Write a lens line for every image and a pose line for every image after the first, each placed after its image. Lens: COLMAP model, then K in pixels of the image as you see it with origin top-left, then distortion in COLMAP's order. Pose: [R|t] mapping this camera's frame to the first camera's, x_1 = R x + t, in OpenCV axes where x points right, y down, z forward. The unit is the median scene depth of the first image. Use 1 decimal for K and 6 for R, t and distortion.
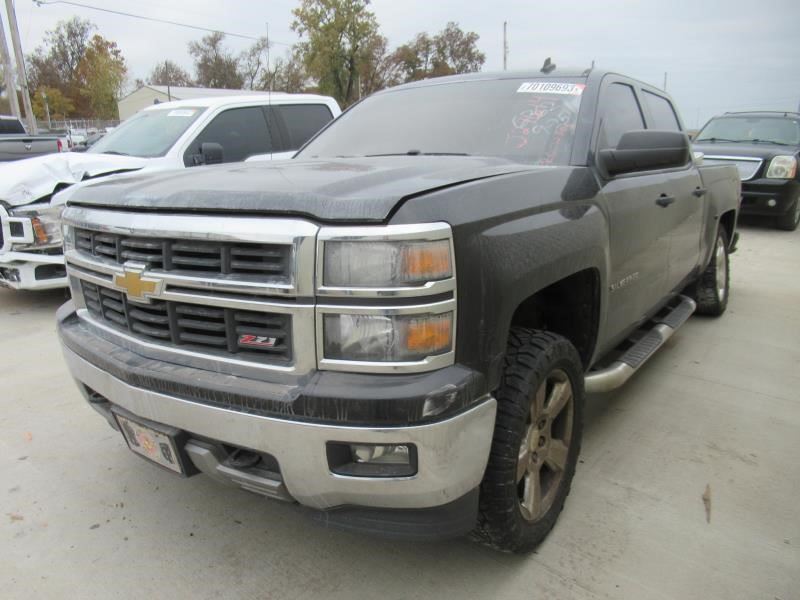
lens RADIAL K [[637.6, 0, 399.1], [0, 637.6, 301.8], [0, 0, 1]] dist [-0.038312, 0.000806]
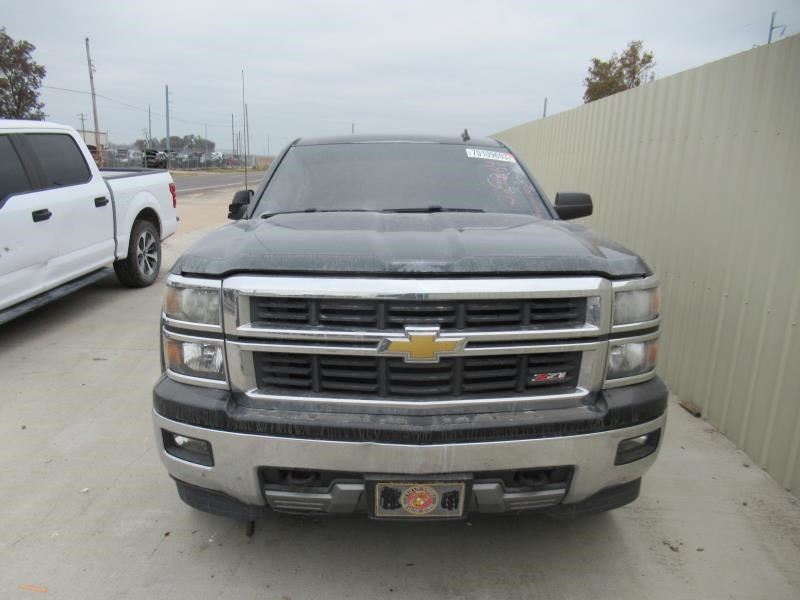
lens RADIAL K [[637.6, 0, 397.9], [0, 637.6, 300.9], [0, 0, 1]] dist [-0.038312, 0.000806]
pose [[0.786961, -0.091022, 0.610252, -1.108196], [0.113151, 0.993575, 0.002281, -0.111985], [-0.606539, 0.067255, 0.792204, 0.189103]]
